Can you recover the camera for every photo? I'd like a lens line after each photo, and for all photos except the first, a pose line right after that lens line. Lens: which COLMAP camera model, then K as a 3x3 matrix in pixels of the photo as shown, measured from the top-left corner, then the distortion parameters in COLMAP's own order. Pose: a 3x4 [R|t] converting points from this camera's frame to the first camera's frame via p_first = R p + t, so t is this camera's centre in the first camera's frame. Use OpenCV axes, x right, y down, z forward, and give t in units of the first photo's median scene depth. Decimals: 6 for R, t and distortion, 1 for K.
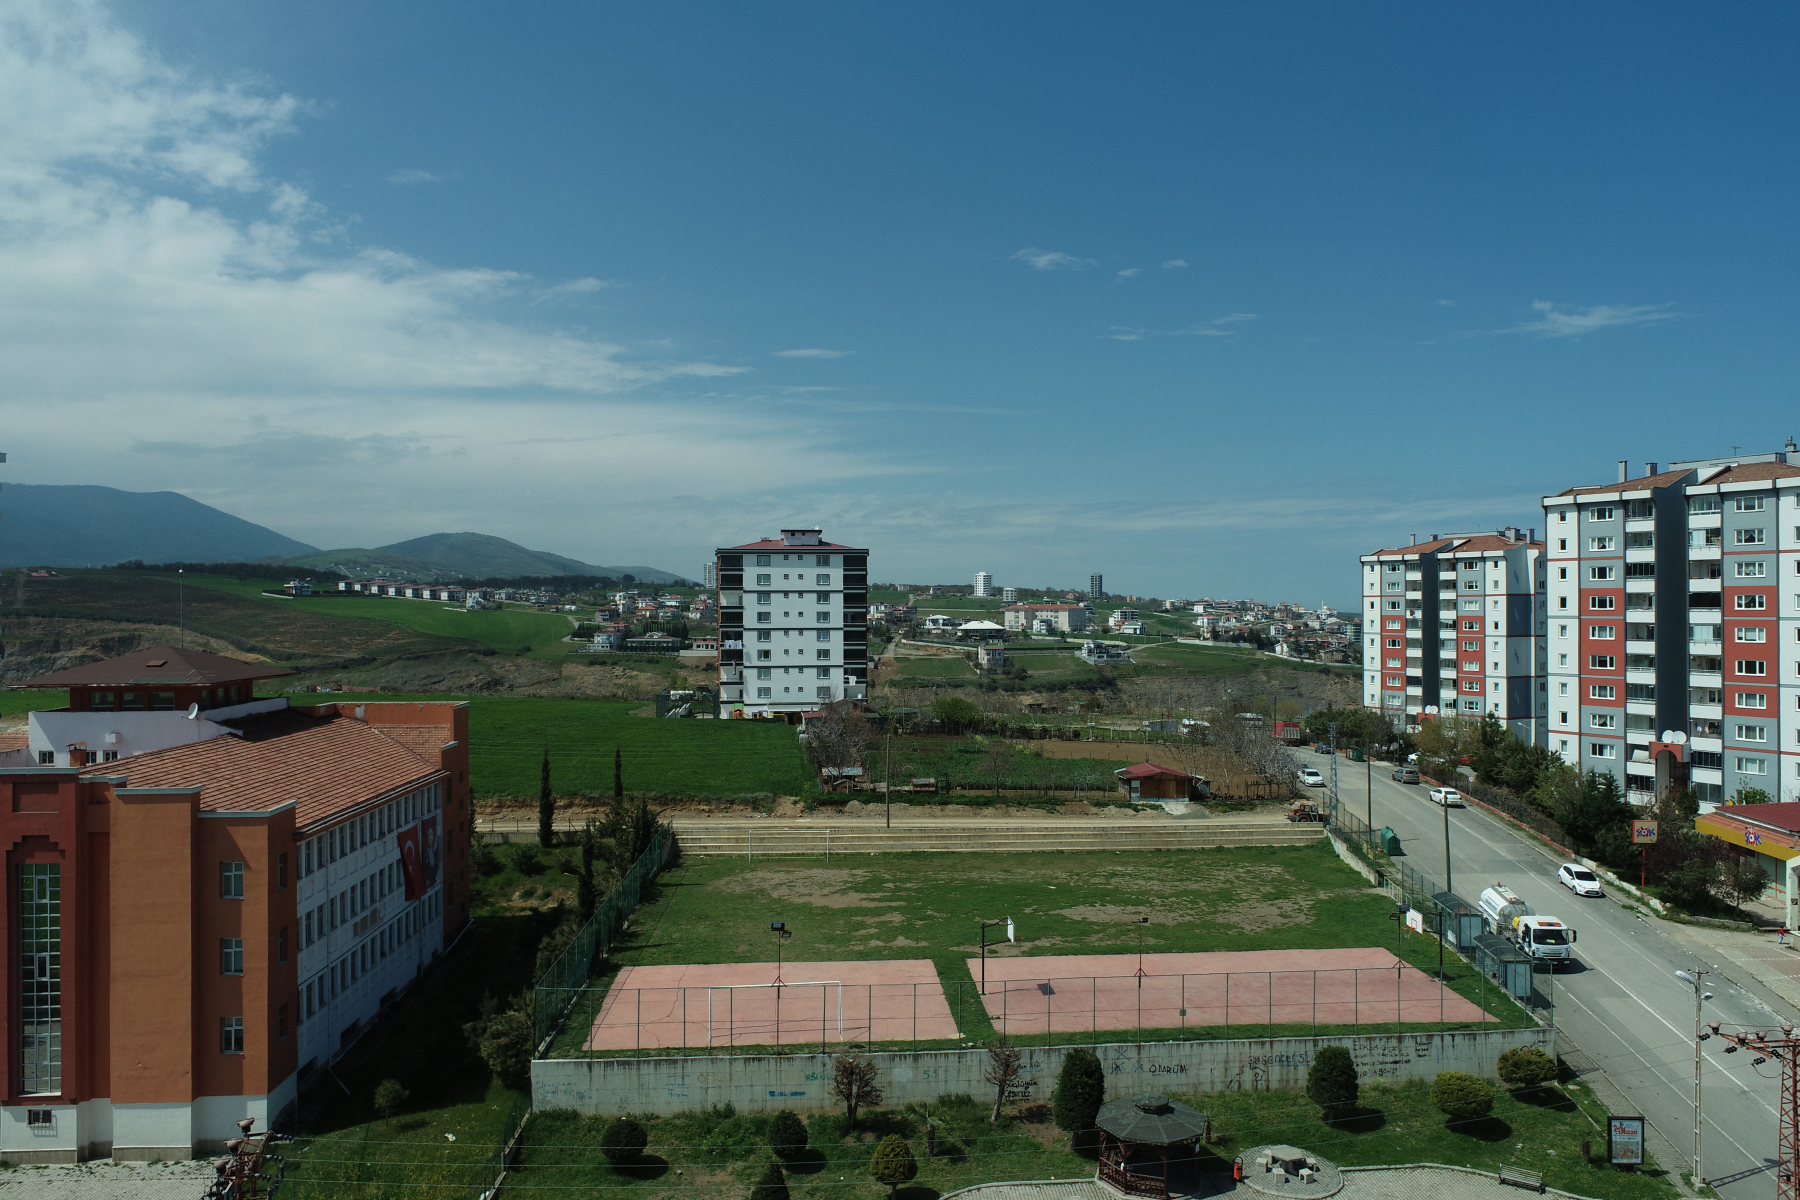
lens RADIAL K [[1212.4, 0, 901.6], [0, 1212.4, 601.0], [0, 0, 1]] dist [-0.017919, 0.008965]
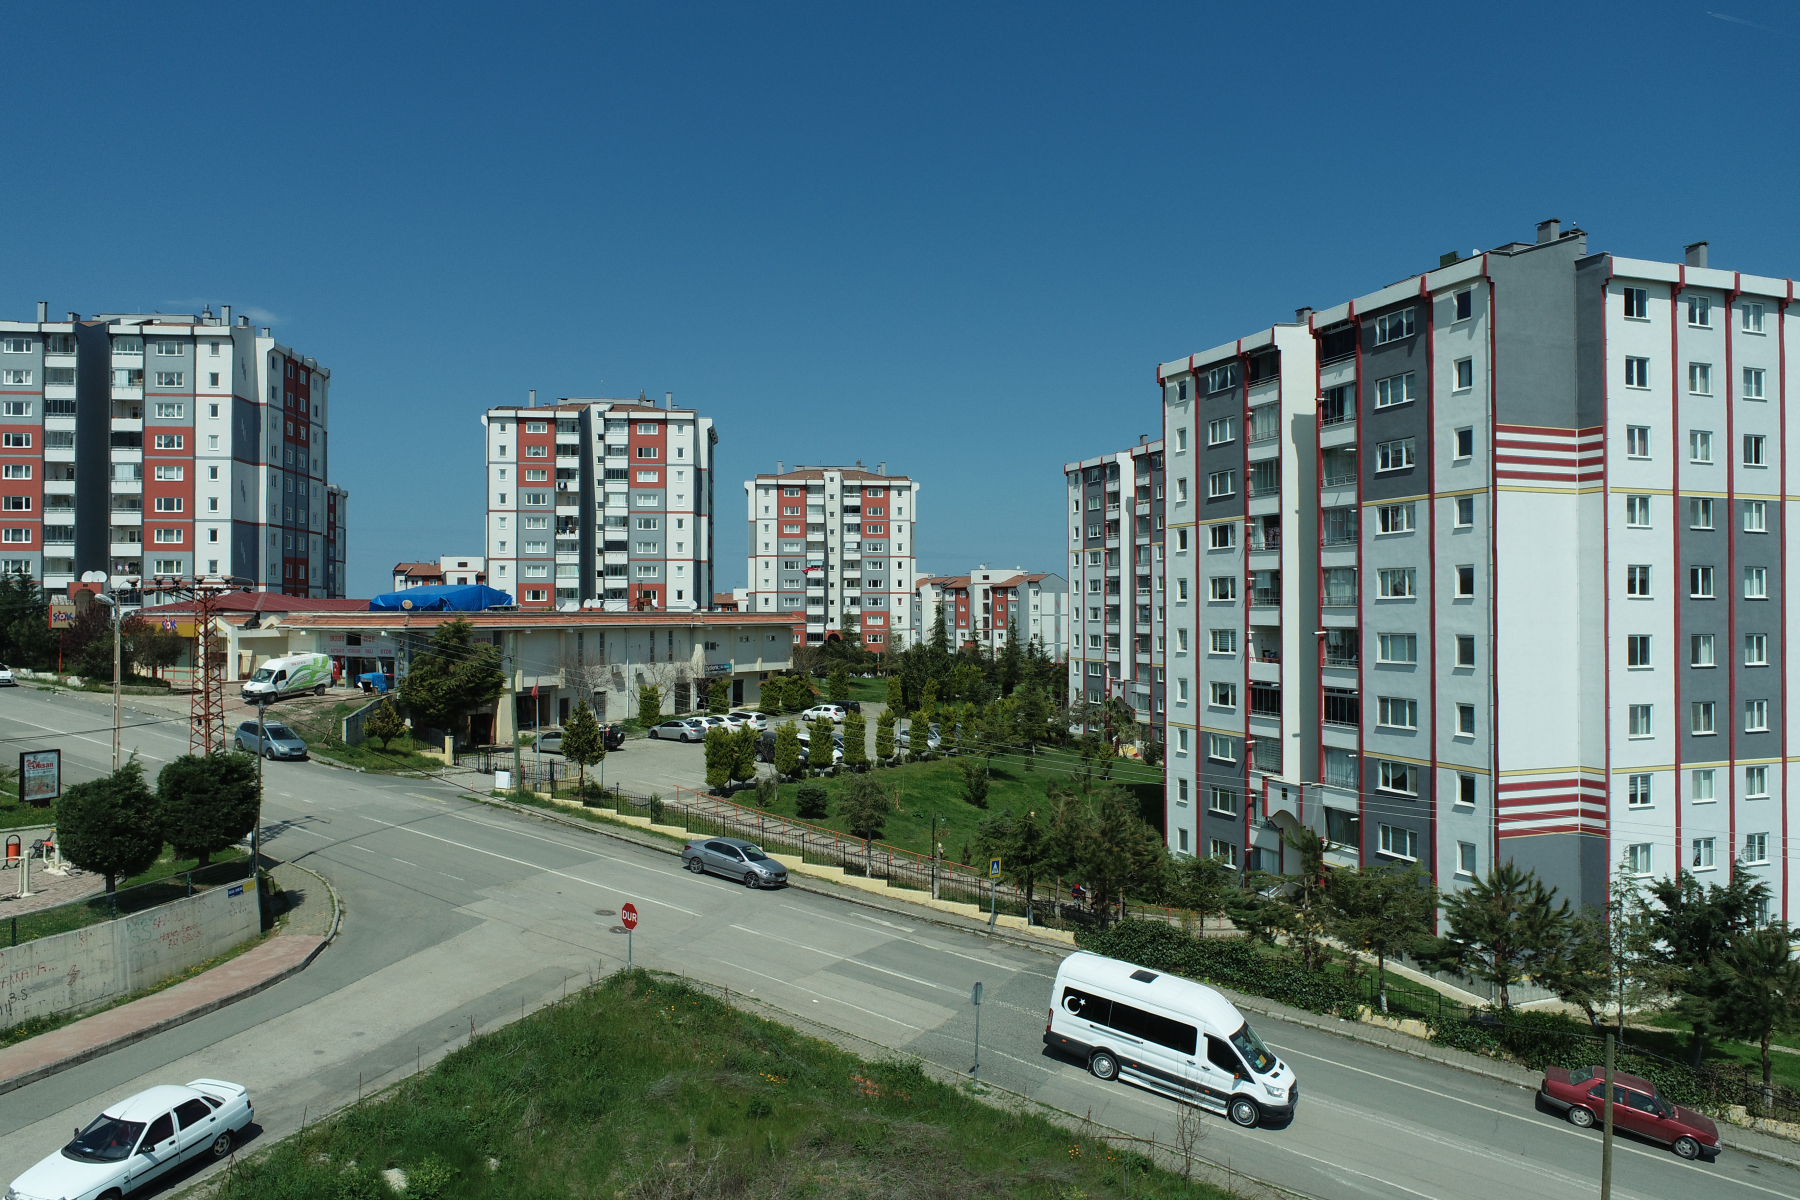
lens RADIAL K [[1212.4, 0, 901.6], [0, 1212.4, 601.0], [0, 0, 1]] dist [-0.017919, 0.008965]
pose [[0.399085, 0.012094, 0.916834, -0.000131], [-0.004243, 0.999927, -0.011343, 0.156251], [-0.916904, 0.000637, 0.399107, -0.001523]]
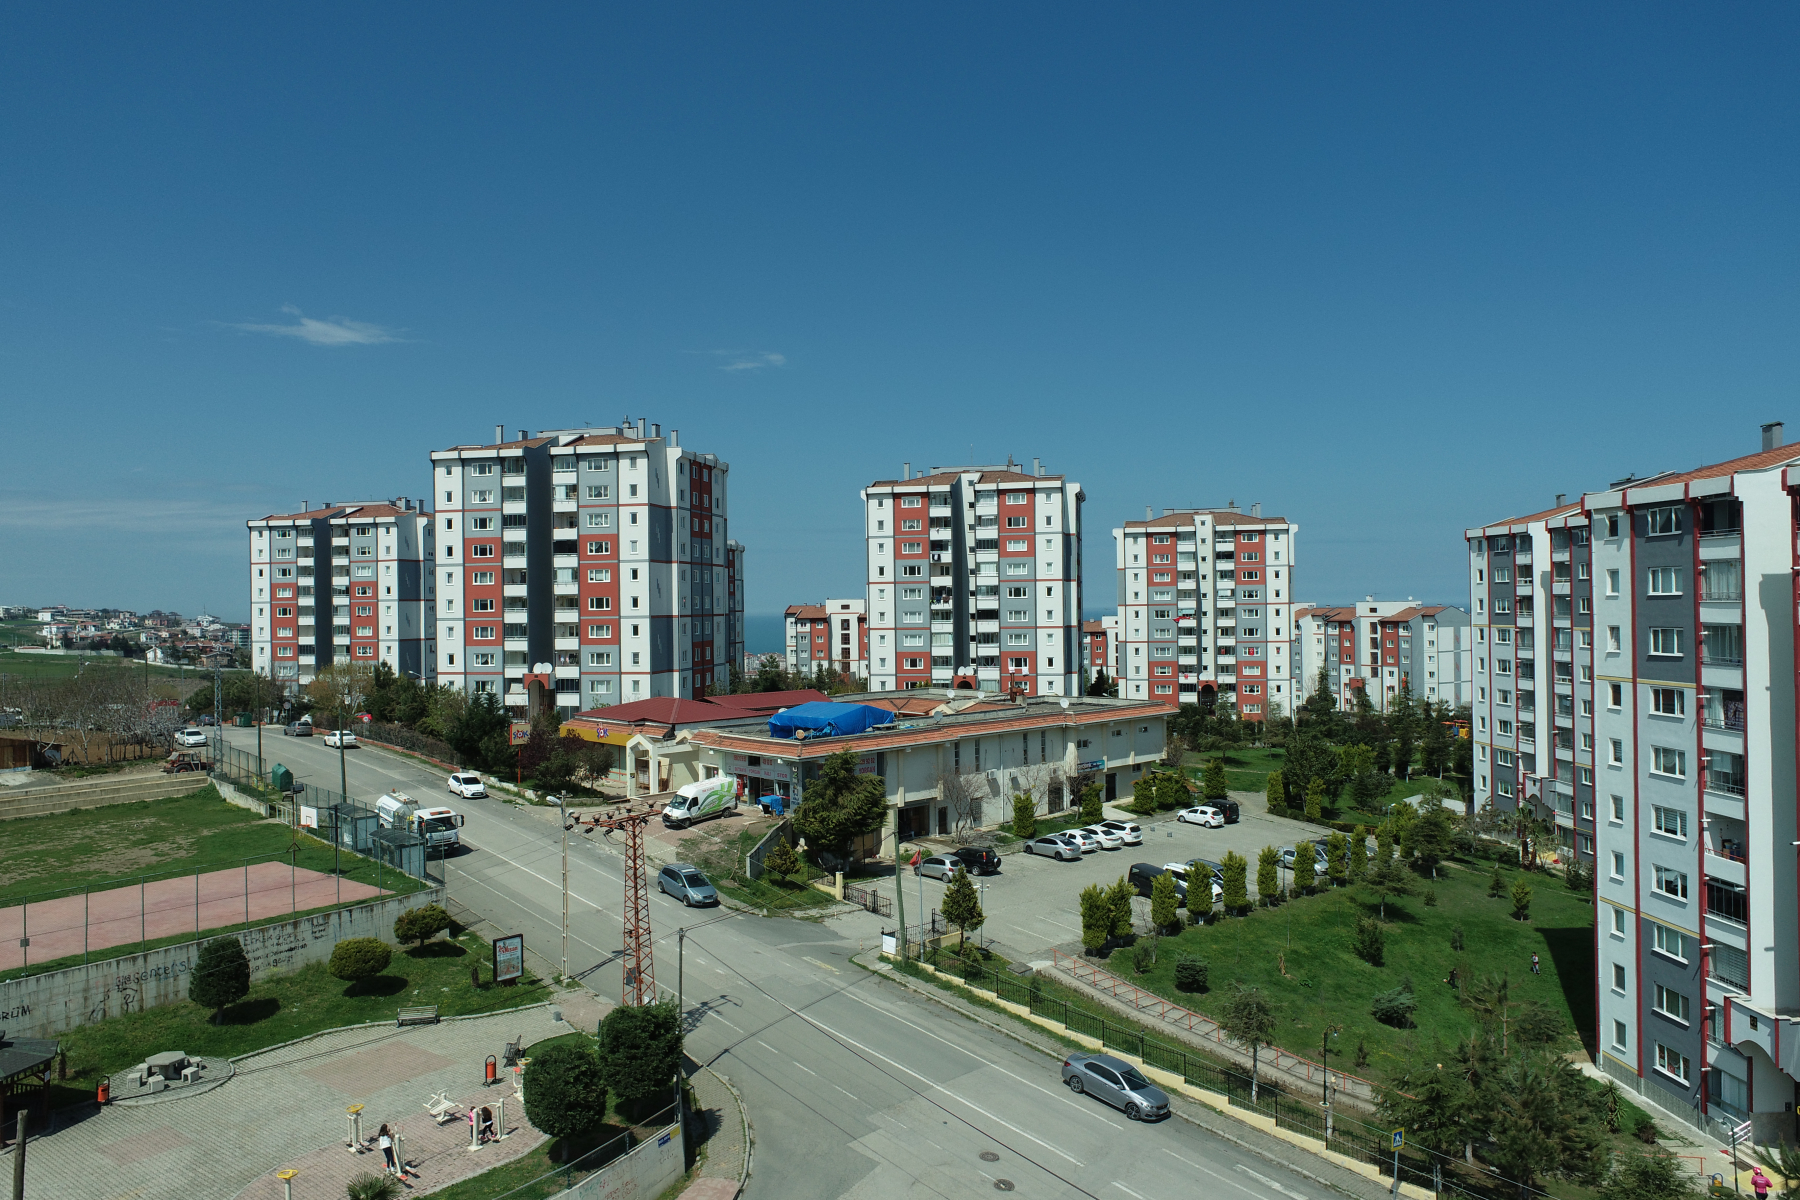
lens RADIAL K [[1212.4, 0, 901.6], [0, 1212.4, 601.0], [0, 0, 1]] dist [-0.017919, 0.008965]
pose [[0.653105, -0.002331, 0.757264, 0.000662], [0.008661, 0.999953, -0.004392, 0.063942], [-0.757218, 0.009427, 0.653094, 0.002203]]
